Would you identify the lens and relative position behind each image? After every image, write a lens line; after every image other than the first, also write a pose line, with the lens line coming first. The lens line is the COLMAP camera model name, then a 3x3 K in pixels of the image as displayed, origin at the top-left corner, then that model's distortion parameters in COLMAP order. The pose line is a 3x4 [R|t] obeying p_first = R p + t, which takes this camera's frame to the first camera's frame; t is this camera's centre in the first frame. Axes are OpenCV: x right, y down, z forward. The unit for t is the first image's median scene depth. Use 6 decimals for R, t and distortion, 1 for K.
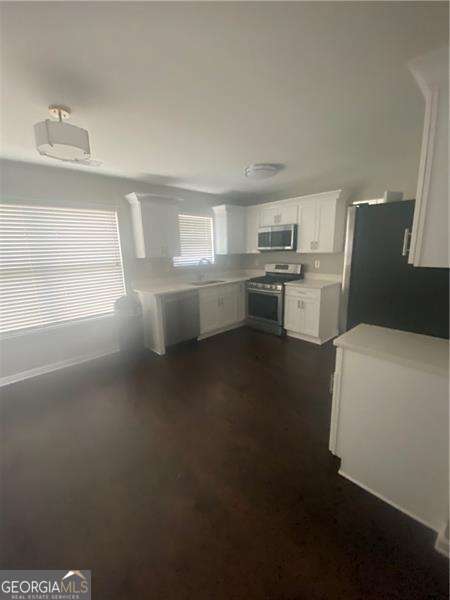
lens RADIAL K [[245.6, 0, 225.0], [0, 245.6, 300.0], [0, 0, 1]] dist [0.000907, -0.000021]
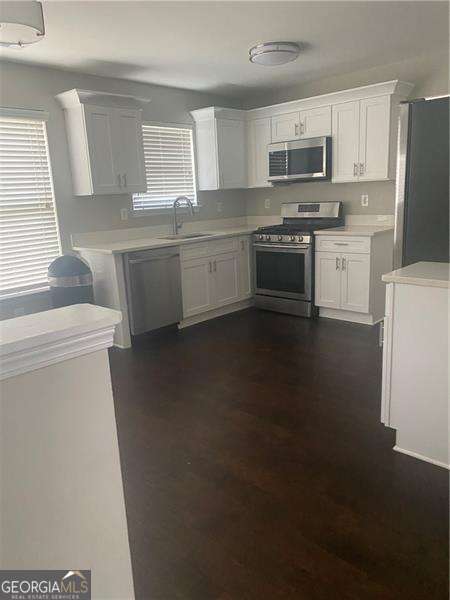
lens RADIAL K [[456.9, 0, 225.0], [0, 456.9, 300.0], [0, 0, 1]] dist [-0.008241, -0.001249]
pose [[0.998075, -0.036350, 0.050245, -0.048775], [0.034903, 0.998959, 0.029380, 0.061568], [-0.051261, -0.027570, 0.998305, -0.153953]]
